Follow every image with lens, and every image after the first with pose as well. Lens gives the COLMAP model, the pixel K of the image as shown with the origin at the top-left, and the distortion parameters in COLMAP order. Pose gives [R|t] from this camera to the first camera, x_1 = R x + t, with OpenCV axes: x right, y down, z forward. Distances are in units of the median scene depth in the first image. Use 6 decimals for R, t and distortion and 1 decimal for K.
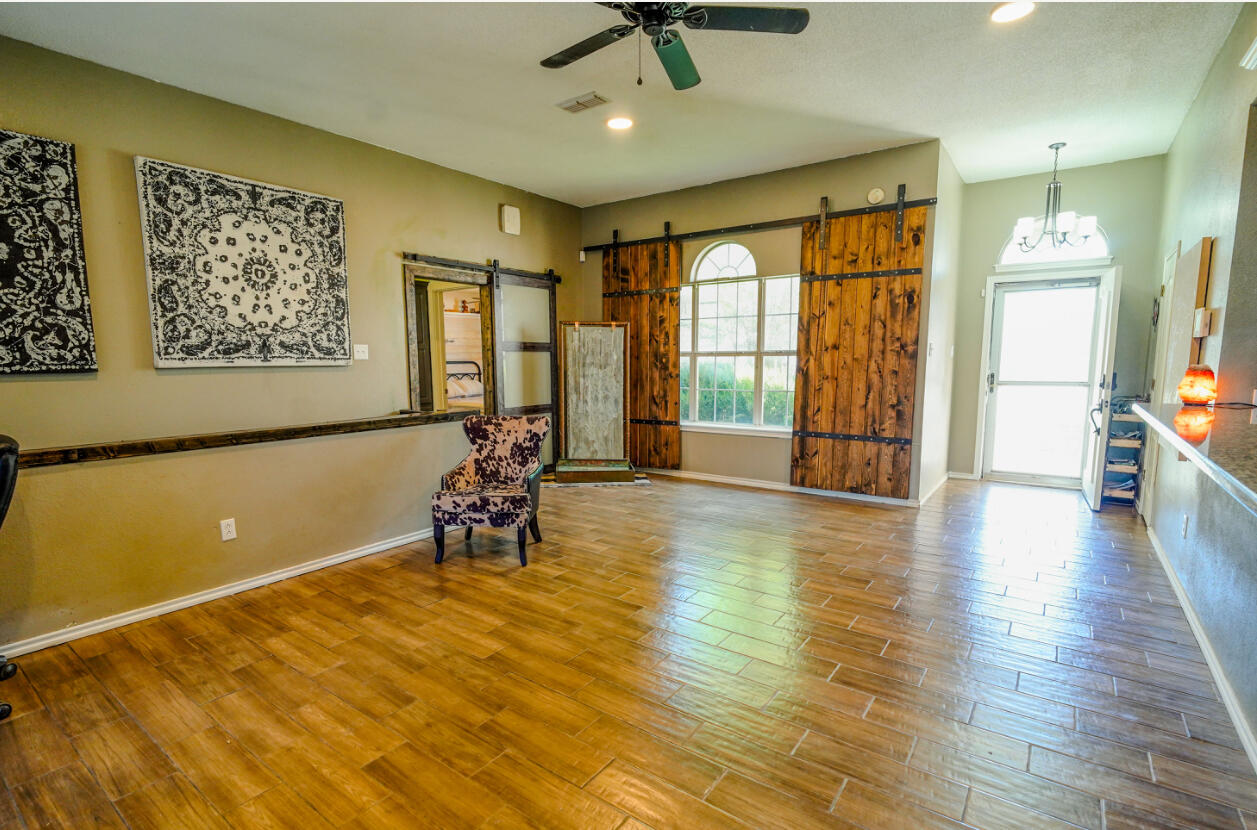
lens RADIAL K [[592.3, 0, 627.0], [0, 592.3, 426.9], [0, 0, 1]] dist [-0.013987, -0.000028]
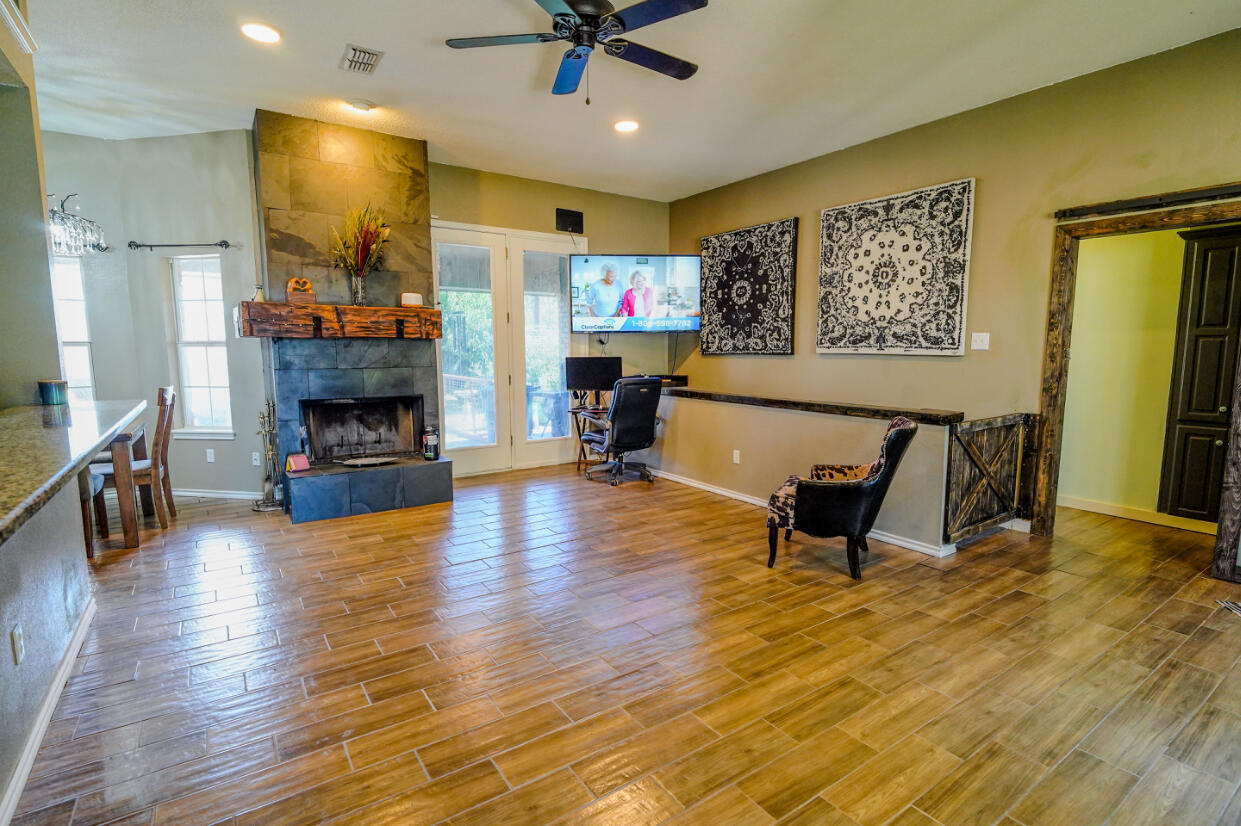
lens RADIAL K [[597.8, 0, 620.5], [0, 597.8, 413.0], [0, 0, 1]] dist [-0.001400, -0.000287]
pose [[-0.332557, 0.107535, -0.936932, 0.700343], [-0.112263, 0.981900, 0.152543, -0.114602], [0.936378, 0.155913, -0.314465, 0.934806]]
